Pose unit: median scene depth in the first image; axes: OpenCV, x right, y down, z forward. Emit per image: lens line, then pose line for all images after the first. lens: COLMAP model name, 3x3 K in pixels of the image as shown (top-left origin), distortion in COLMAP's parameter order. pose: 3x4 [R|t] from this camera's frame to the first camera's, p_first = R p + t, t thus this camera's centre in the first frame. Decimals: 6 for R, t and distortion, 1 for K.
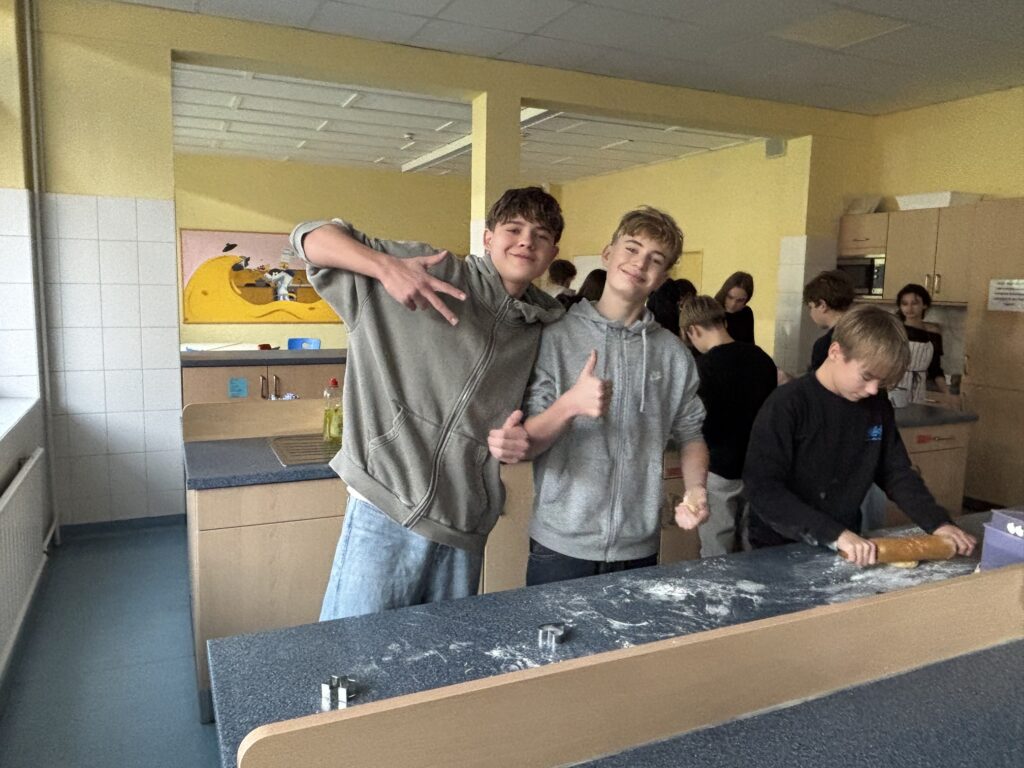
lens RADIAL K [[741.4, 0, 512.0], [0, 741.4, 384.0], [0, 0, 1]] dist [-0.046234, 0.001325]
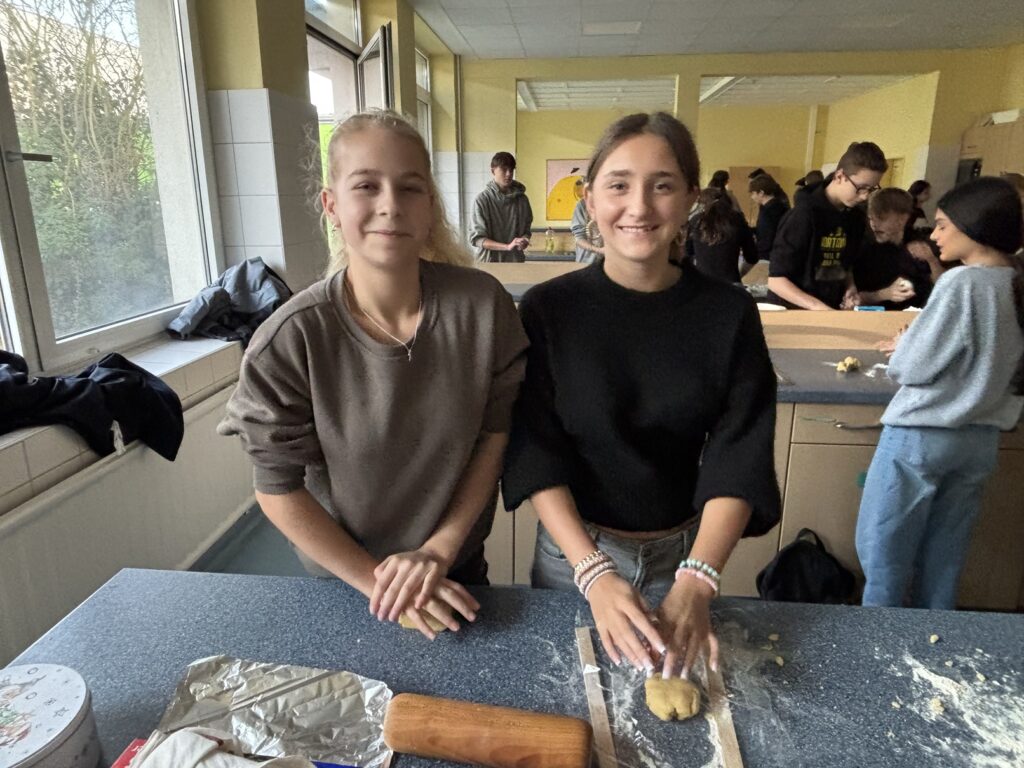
lens RADIAL K [[666.5, 0, 512.0], [0, 666.5, 384.0], [0, 0, 1]] dist [0.002032, 0.001419]
pose [[0.863532, 0.119513, -0.489927, 0.421214], [-0.051551, 0.987343, 0.149989, 0.097598], [0.501652, -0.104264, 0.858764, -0.564789]]
